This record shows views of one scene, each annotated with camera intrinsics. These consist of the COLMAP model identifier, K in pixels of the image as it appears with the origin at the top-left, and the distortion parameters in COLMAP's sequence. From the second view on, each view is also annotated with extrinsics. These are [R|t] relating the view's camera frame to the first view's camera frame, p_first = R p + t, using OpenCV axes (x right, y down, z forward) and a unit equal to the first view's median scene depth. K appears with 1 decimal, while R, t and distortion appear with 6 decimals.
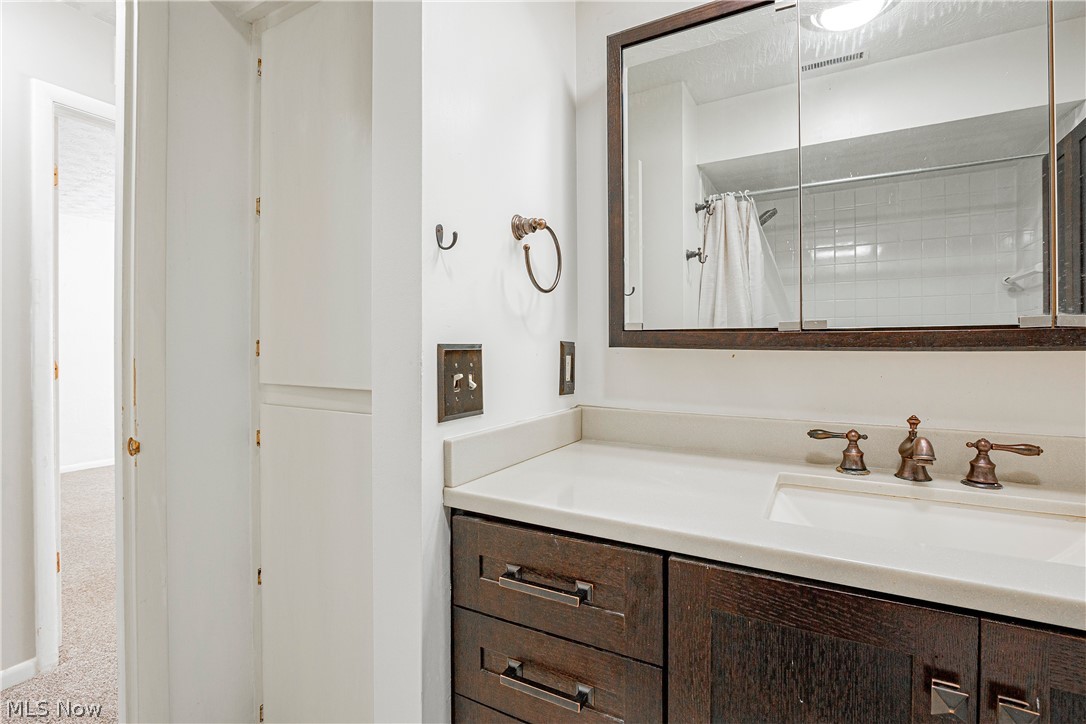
lens RADIAL K [[503.2, 0, 544.4], [0, 503.2, 339.9], [0, 0, 1]] dist [-0.003291, -0.000579]
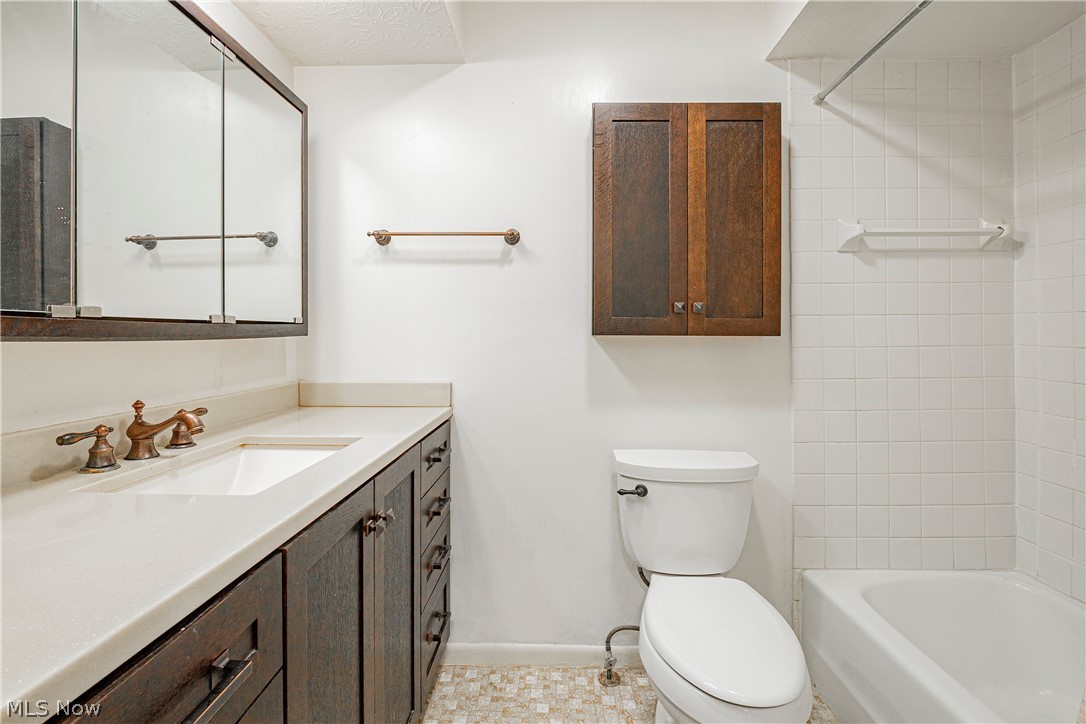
lens RADIAL K [[503.2, 0, 544.4], [0, 503.2, 339.9], [0, 0, 1]] dist [-0.003291, -0.000579]
pose [[-0.456552, -0.014309, 0.889582, -0.619127], [-0.020489, 0.999775, 0.005567, -0.002700], [-0.889461, -0.015685, -0.456742, 0.719601]]
